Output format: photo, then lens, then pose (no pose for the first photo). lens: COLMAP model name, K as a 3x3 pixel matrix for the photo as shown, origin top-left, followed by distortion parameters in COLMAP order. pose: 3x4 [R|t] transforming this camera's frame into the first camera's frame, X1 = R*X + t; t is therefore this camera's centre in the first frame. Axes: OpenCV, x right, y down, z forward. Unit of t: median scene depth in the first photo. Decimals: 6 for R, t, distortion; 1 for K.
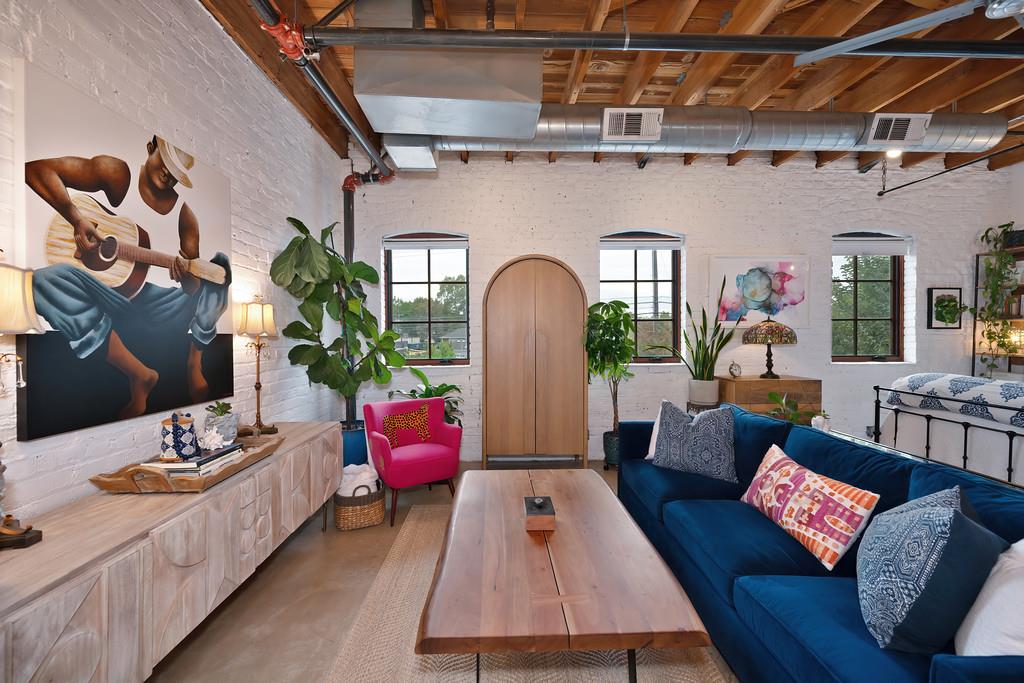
lens RADIAL K [[405.6, 0, 497.1], [0, 405.6, 337.0], [0, 0, 1]] dist [-0.000097, -0.000041]
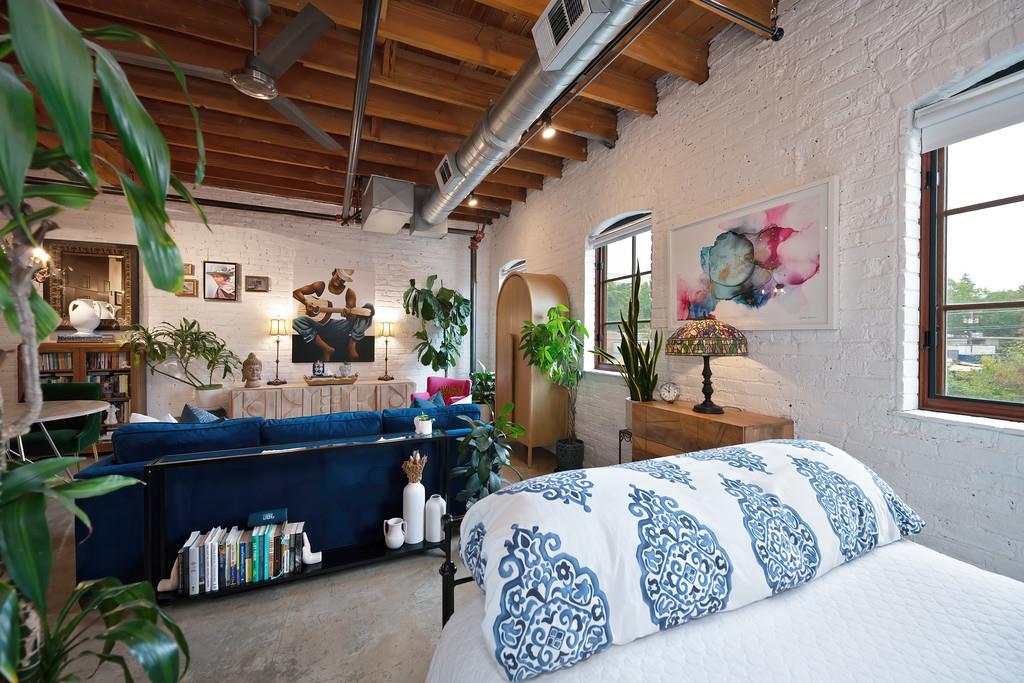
lens RADIAL K [[393.0, 0, 512.0], [0, 393.0, 341.5], [0, 0, 1]] dist [0.000856, 0.000070]
pose [[0.402423, 0.016138, -0.915312, 1.852126], [-0.013270, 0.999842, 0.011794, -0.013030], [0.915358, 0.007401, 0.402574, 0.824335]]
